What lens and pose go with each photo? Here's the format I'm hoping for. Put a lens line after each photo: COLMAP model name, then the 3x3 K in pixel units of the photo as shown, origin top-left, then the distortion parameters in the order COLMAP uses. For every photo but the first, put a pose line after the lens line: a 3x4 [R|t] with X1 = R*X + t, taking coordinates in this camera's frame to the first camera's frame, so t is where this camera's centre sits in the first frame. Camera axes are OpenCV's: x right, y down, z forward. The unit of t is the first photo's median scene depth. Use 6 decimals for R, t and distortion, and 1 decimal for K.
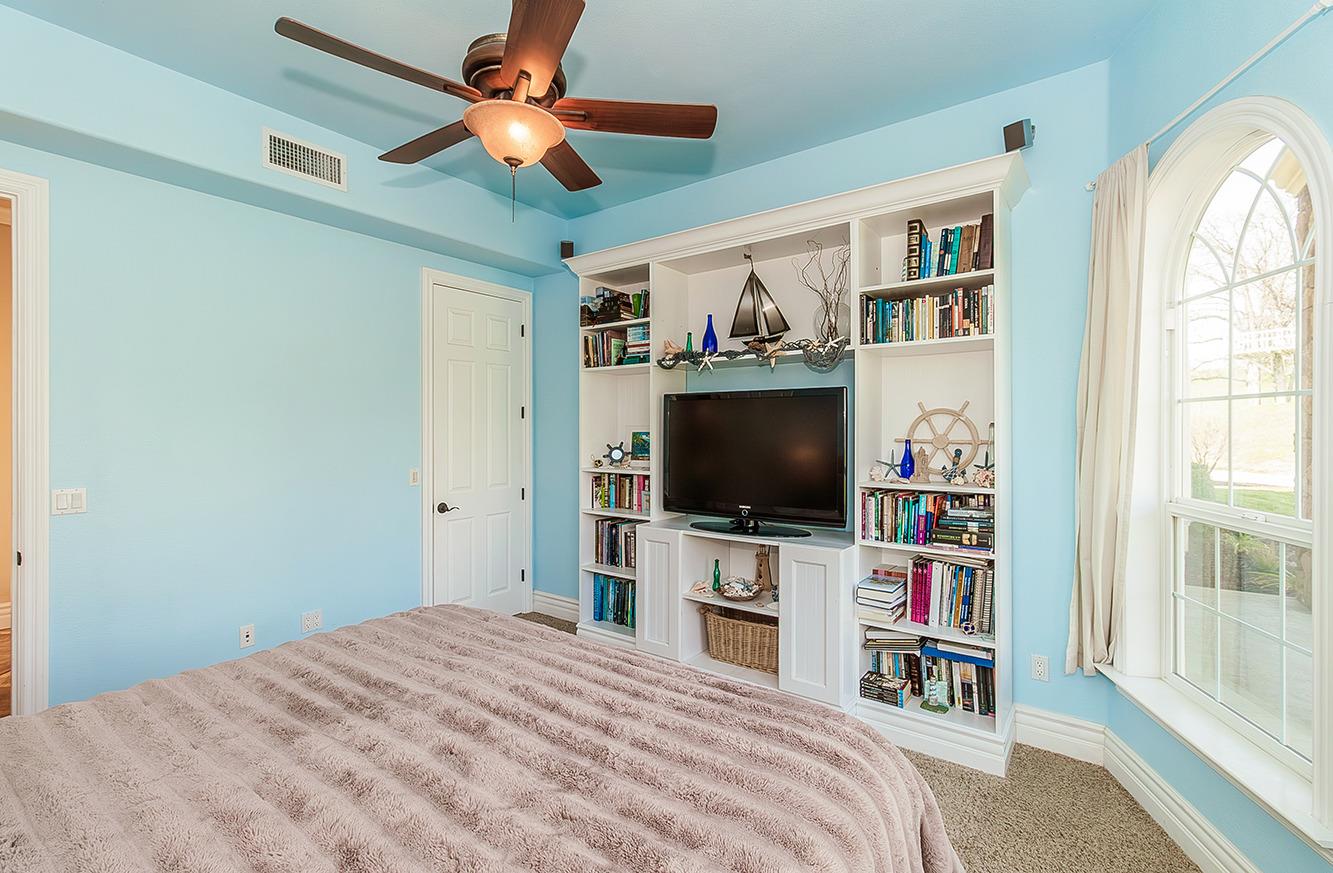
lens RADIAL K [[603.6, 0, 661.5], [0, 603.6, 427.7], [0, 0, 1]] dist [0.002727, 0.000004]
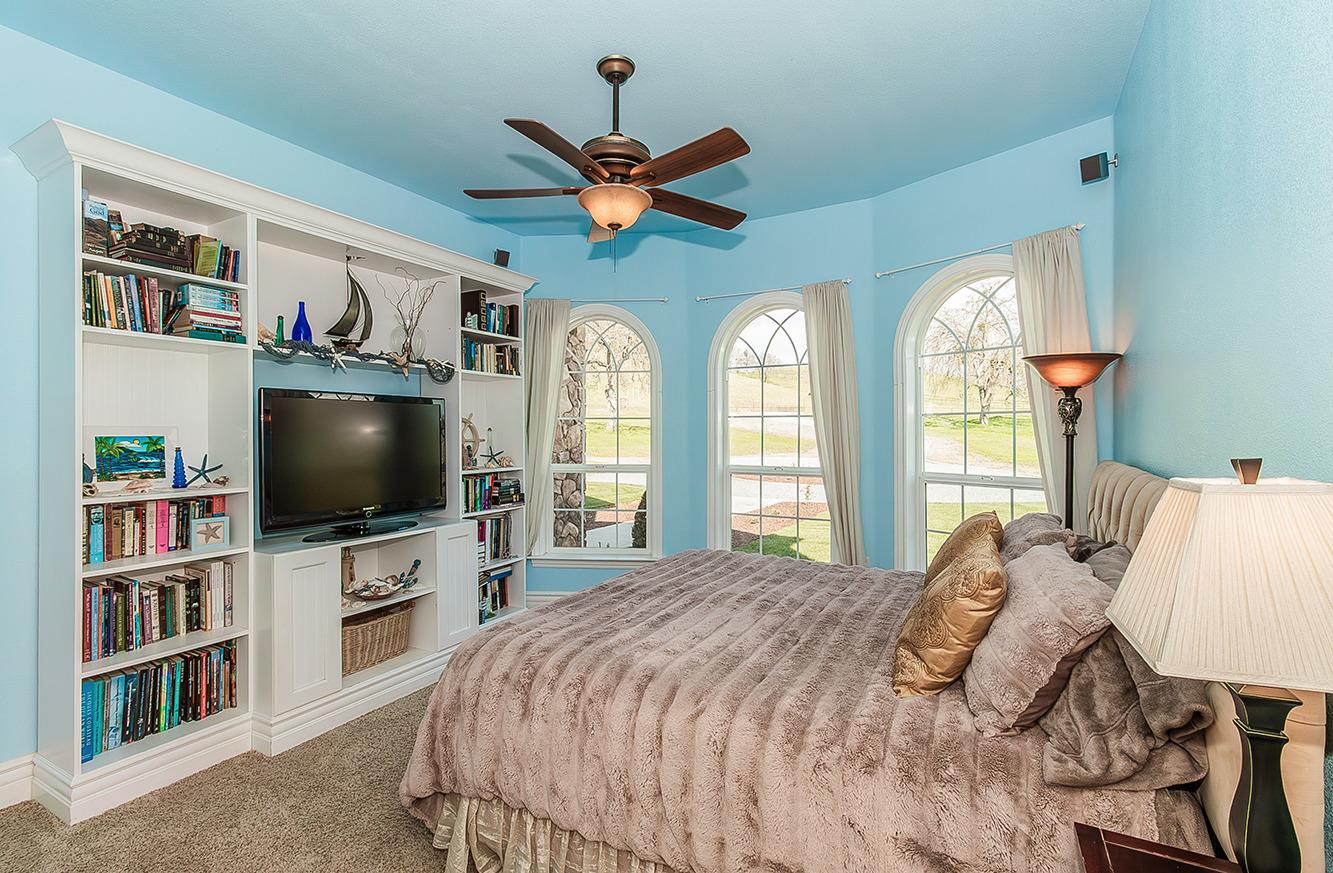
lens RADIAL K [[603.6, 0, 661.5], [0, 603.6, 427.7], [0, 0, 1]] dist [0.002727, 0.000004]
pose [[-0.132791, 0.012367, 0.991067, -0.899530], [0.004238, 0.999920, -0.011910, 0.009318], [-0.991135, 0.002619, -0.132833, 0.623592]]
